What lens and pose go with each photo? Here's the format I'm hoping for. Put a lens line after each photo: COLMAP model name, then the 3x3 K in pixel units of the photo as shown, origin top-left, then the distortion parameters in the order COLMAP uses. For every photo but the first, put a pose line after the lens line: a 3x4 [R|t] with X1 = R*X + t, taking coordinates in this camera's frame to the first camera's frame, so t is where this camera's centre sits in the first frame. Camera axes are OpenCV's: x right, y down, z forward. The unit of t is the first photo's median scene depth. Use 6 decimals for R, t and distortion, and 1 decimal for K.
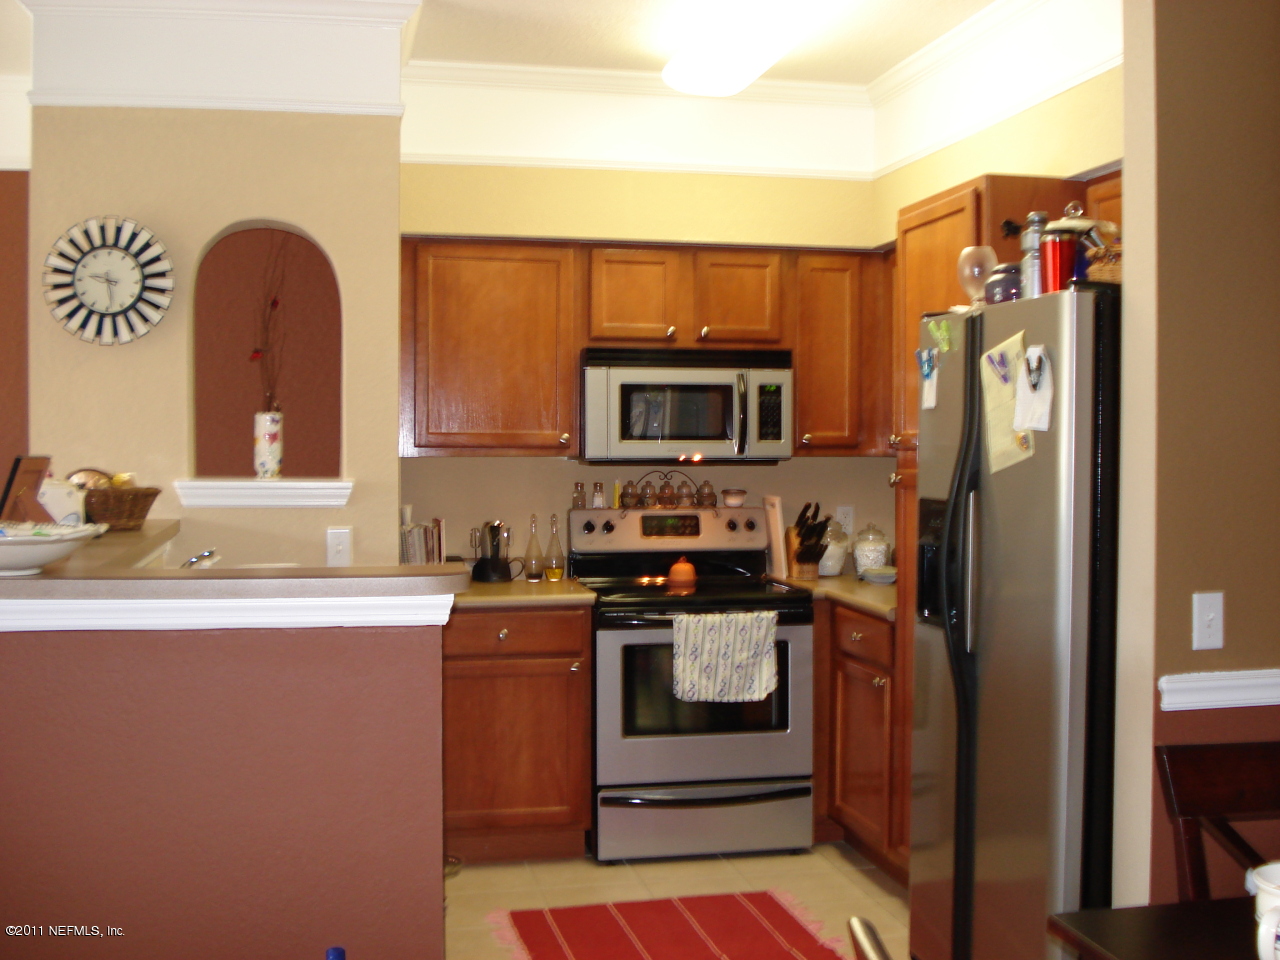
lens RADIAL K [[1454.9, 0, 640.0], [0, 1454.9, 480.0], [0, 0, 1]] dist [-0.289172, 0.003442]
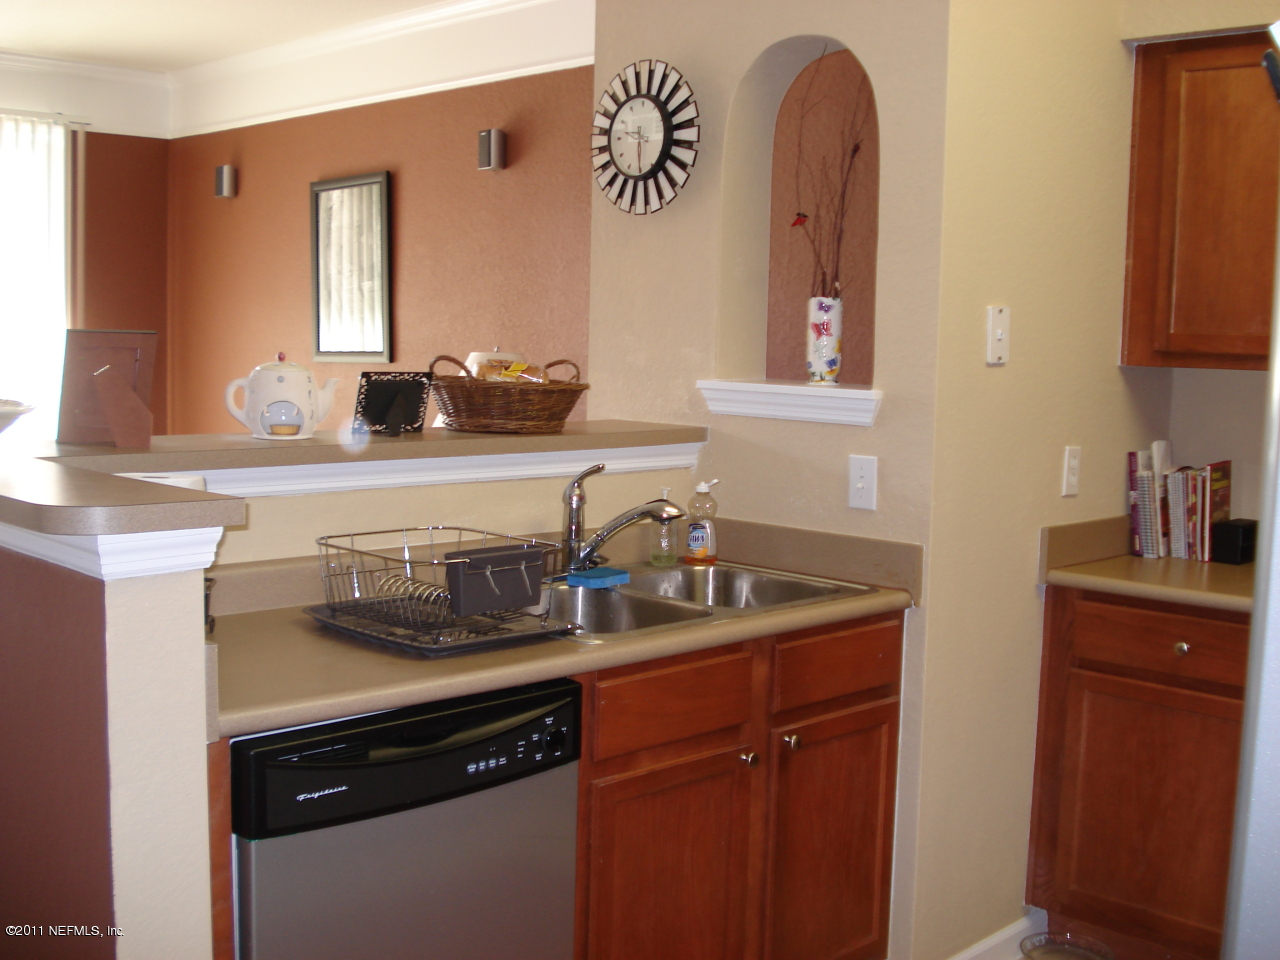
lens RADIAL K [[1452.7, 0, 640.0], [0, 1452.7, 480.0], [0, 0, 1]] dist [-0.075673, -0.013085]
pose [[0.540032, 0.081393, -0.837699, 0.355880], [-0.046011, 0.996679, 0.067179, 0.002185], [0.840386, 0.002264, 0.541984, 0.529485]]
